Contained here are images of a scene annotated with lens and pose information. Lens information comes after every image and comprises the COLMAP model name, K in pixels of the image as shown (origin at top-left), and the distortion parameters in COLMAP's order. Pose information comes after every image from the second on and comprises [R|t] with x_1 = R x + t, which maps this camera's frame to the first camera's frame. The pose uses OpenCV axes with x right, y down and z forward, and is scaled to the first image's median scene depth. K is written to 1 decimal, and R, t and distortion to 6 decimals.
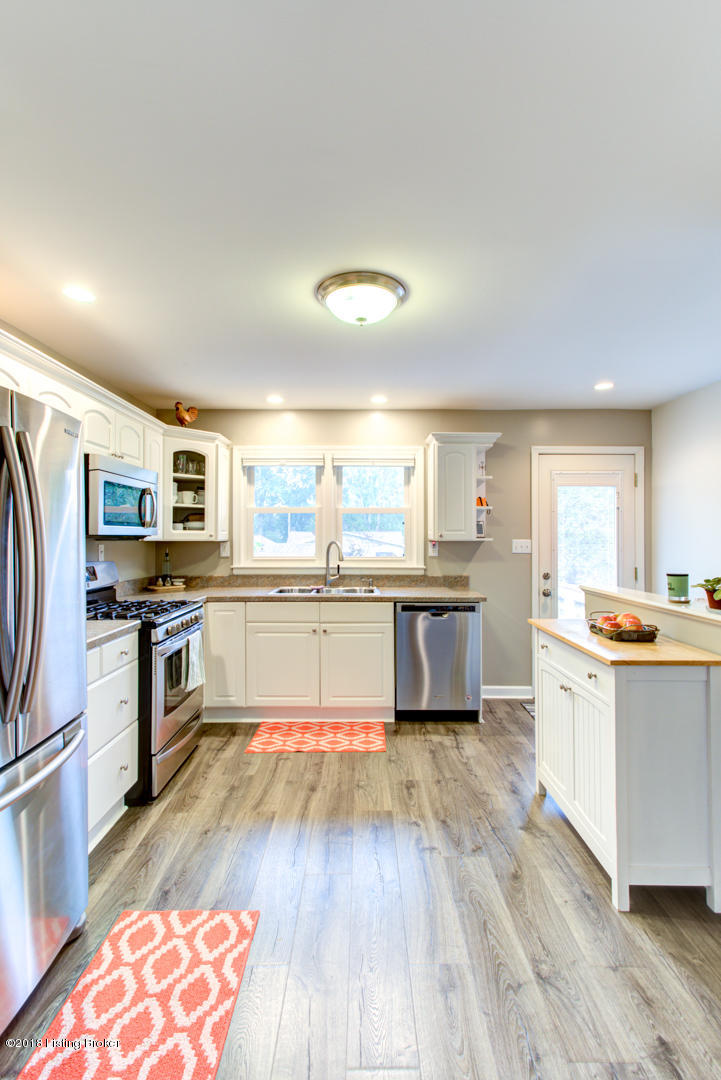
lens RADIAL K [[515.2, 0, 360.5], [0, 515.2, 540.0], [0, 0, 1]] dist [0.003737, -0.000902]
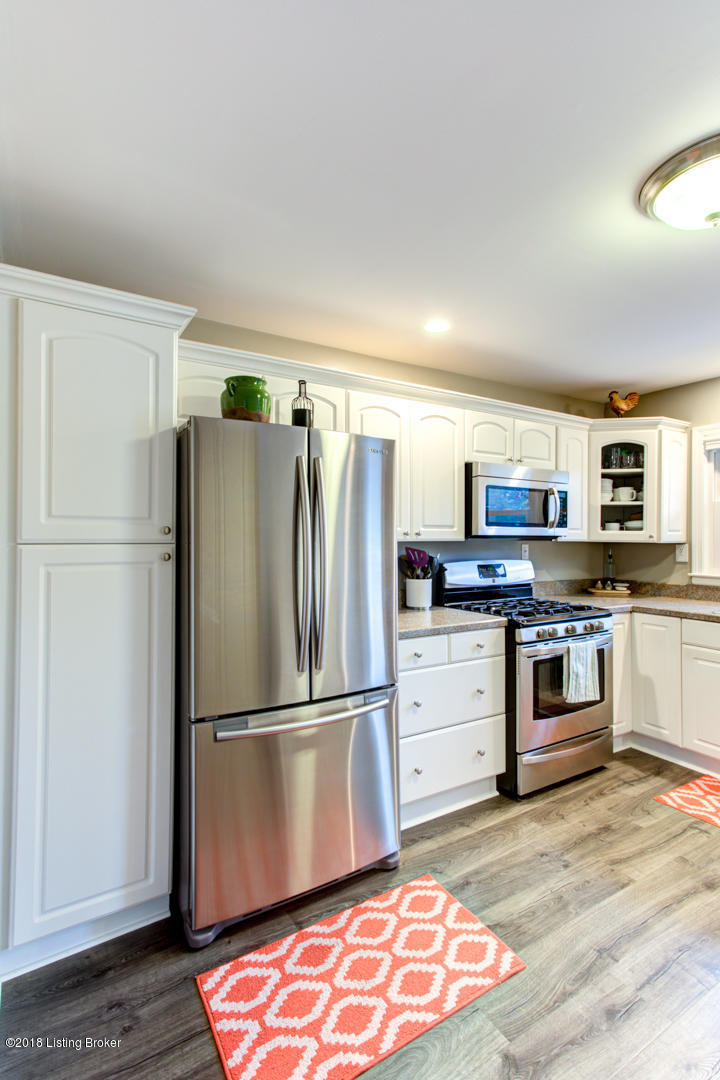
lens RADIAL K [[497.7, 0, 360.0], [0, 497.7, 540.0], [0, 0, 1]] dist [-0.002450, 0.000681]
pose [[0.508618, 0.007818, -0.860957, 0.256692], [-0.009784, 0.999947, 0.003300, -0.000618], [0.860937, 0.006746, 0.508667, 0.219391]]
